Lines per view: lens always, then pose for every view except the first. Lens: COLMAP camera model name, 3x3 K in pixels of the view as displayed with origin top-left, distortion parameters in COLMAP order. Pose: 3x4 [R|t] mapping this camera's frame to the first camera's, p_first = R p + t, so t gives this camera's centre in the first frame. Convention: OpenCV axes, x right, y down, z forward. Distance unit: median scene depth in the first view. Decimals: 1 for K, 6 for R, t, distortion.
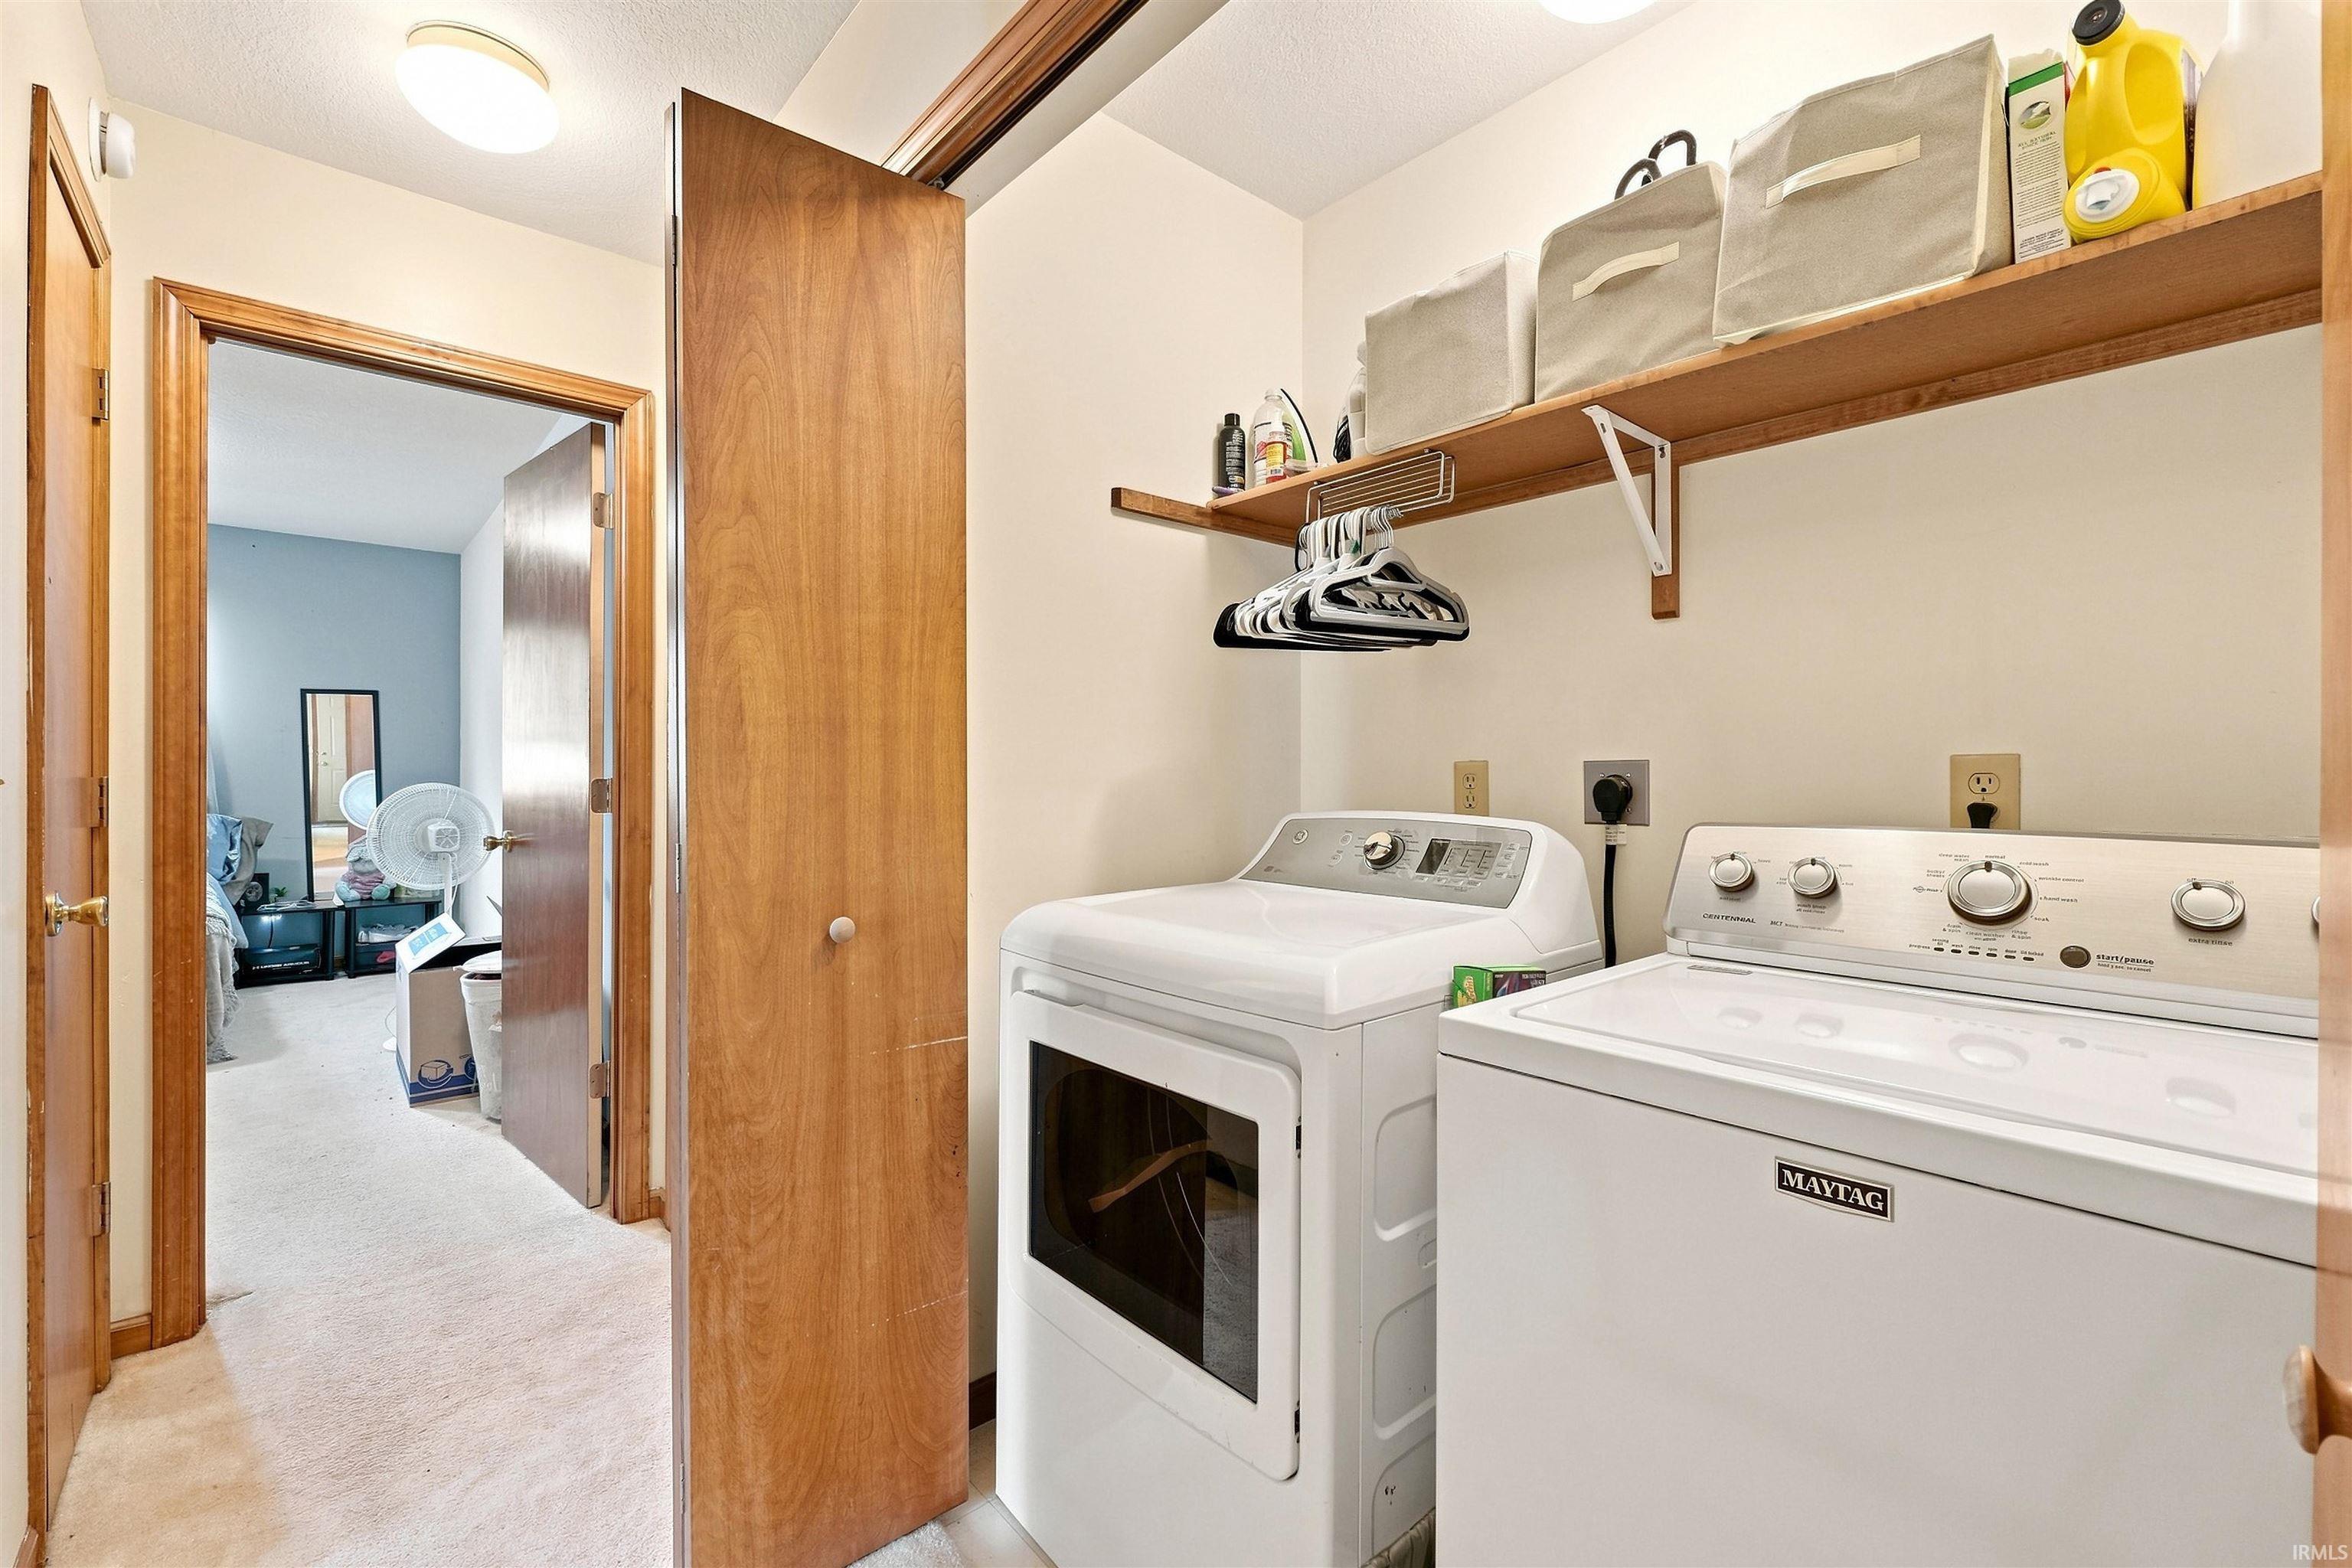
lens RADIAL K [[1015.1, 0, 1188.1], [0, 1015.1, 774.2], [0, 0, 1]] dist [-0.000322, 0.000012]
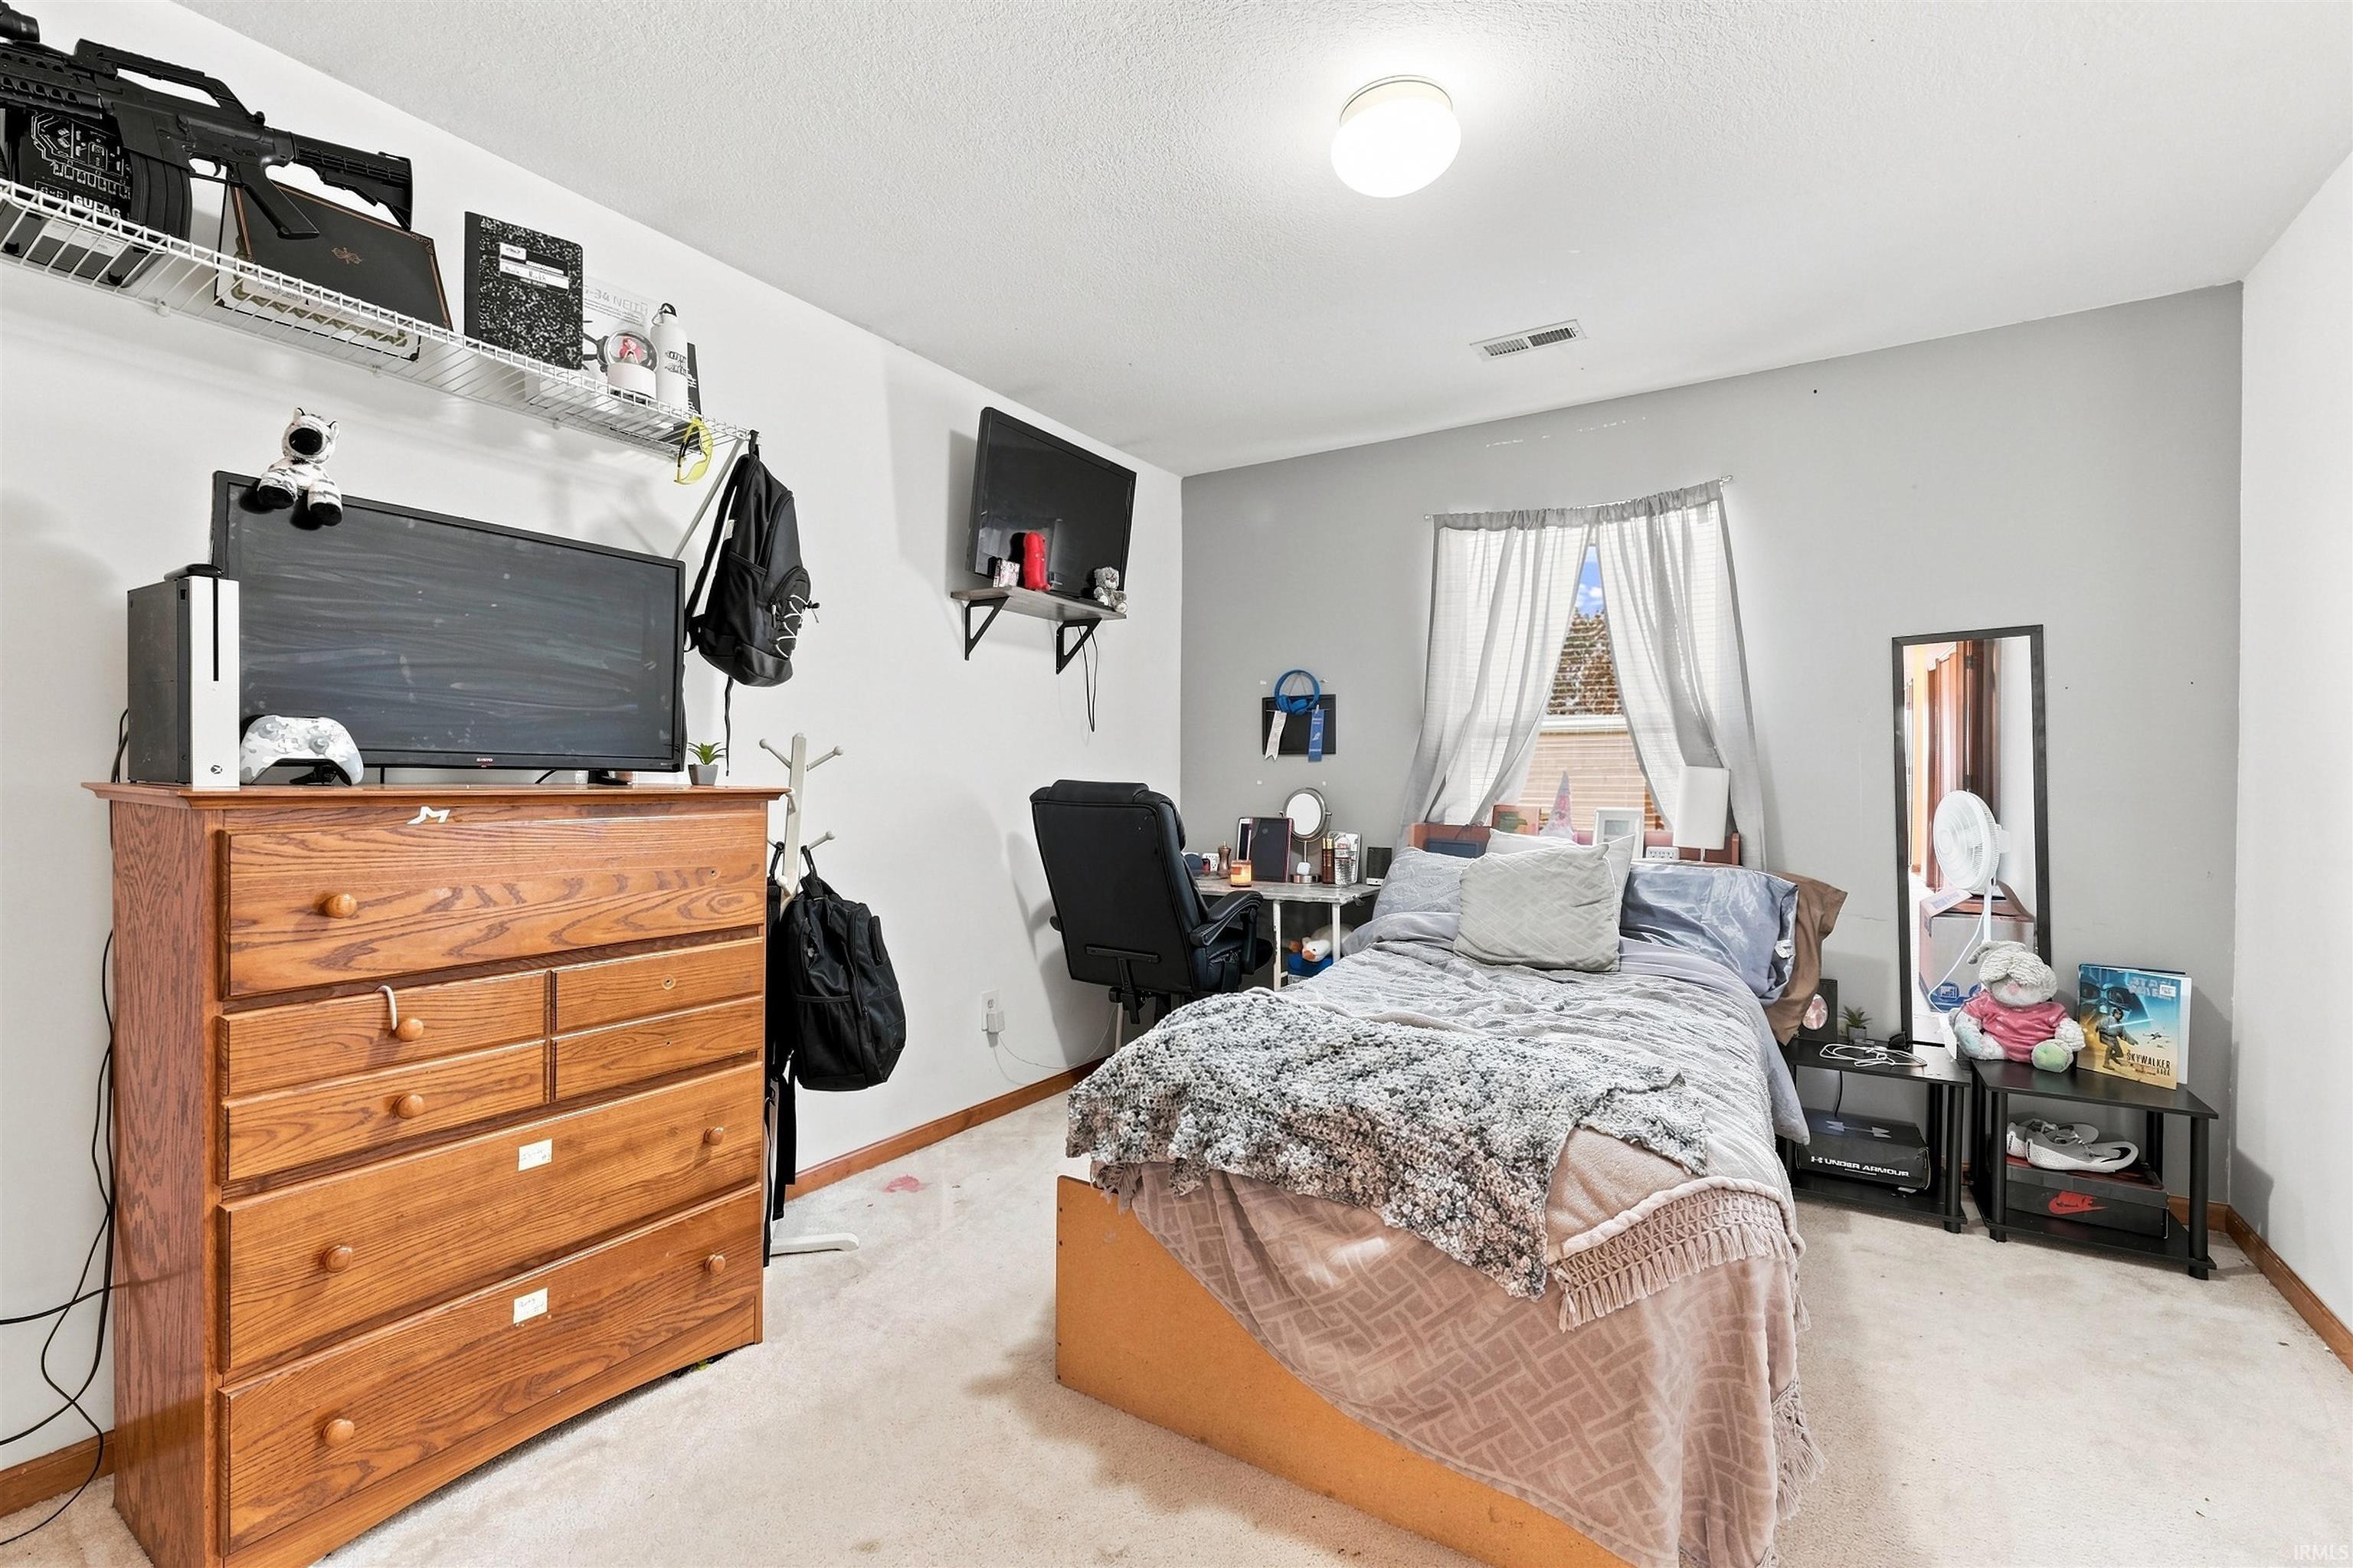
lens RADIAL K [[1015.6, 0, 1186.3], [0, 1015.6, 789.4], [0, 0, 1]] dist [-0.000322, 0.000012]
pose [[0.281567, 0.002836, -0.959537, -0.485759], [-0.001051, 0.999996, 0.002647, -0.007343], [0.959541, 0.000263, 0.281569, 0.514410]]
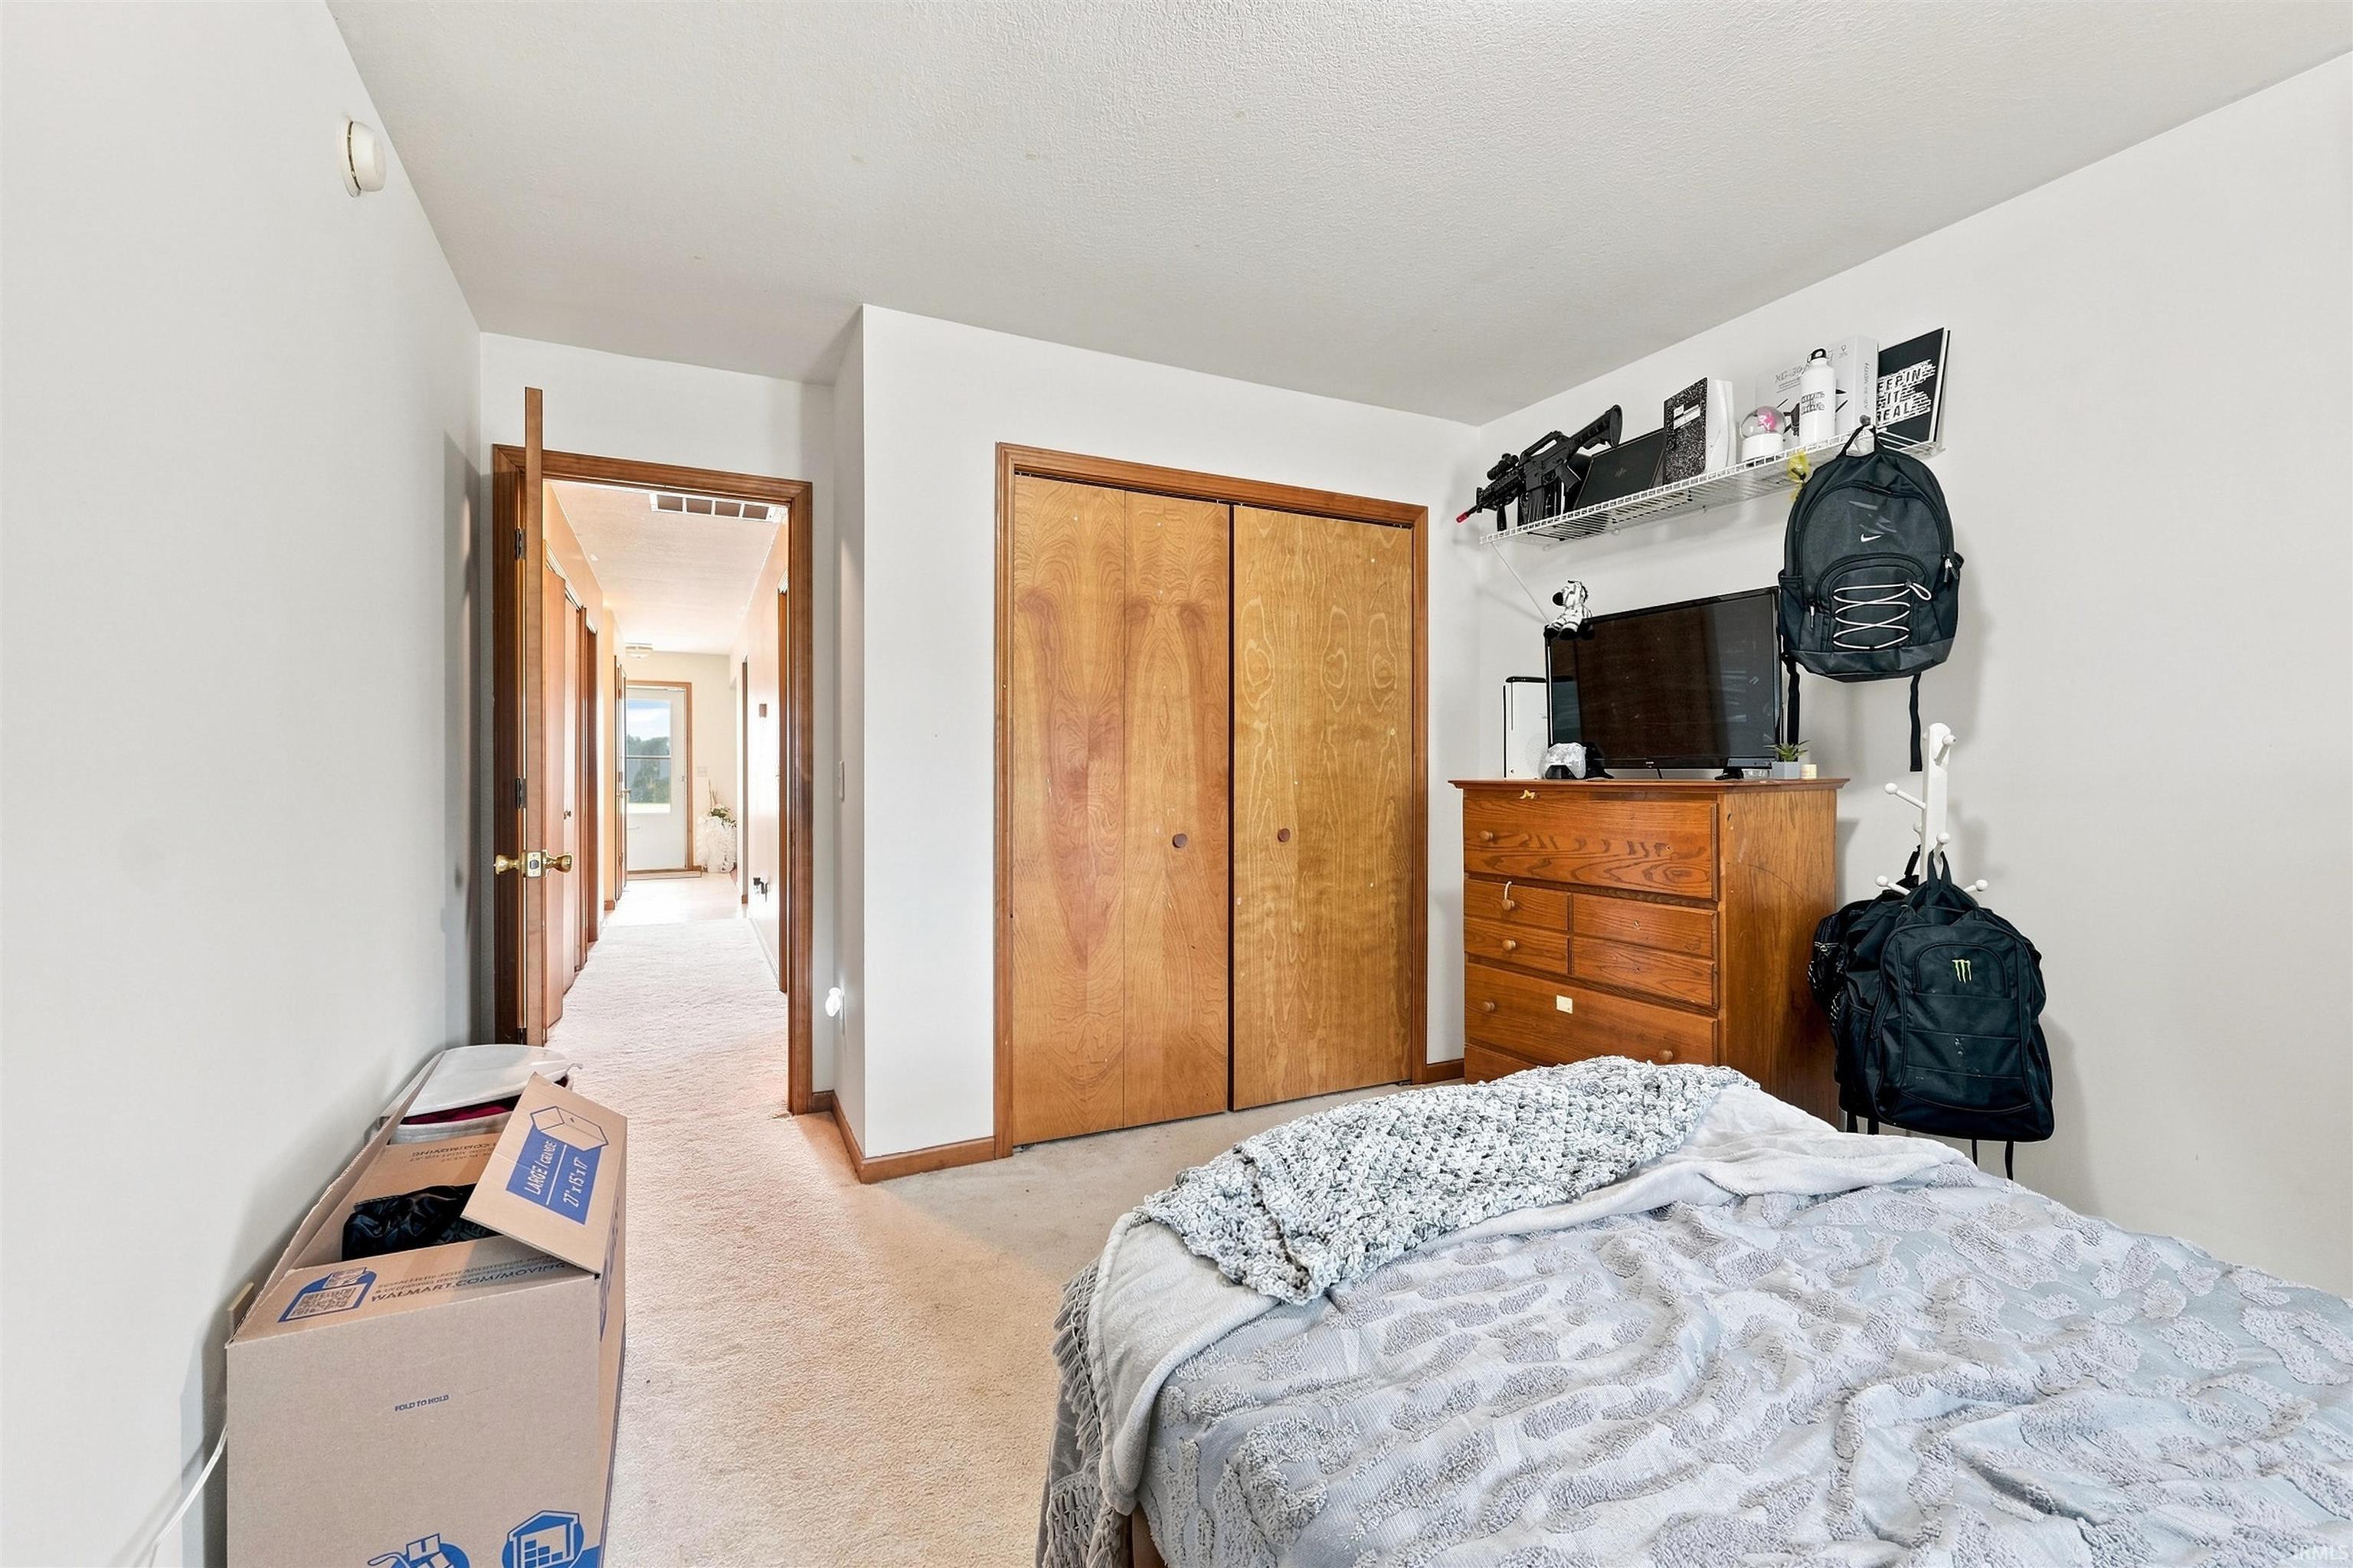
lens RADIAL K [[1015.6, 0, 1179.4], [0, 1015.6, 775.2], [0, 0, 1]] dist [-0.000322, 0.000012]
pose [[-0.966289, -0.007033, 0.257362, -0.901489], [-0.006686, 0.999975, 0.002223, -0.010132], [-0.257371, 0.000427, -0.966312, 1.125726]]
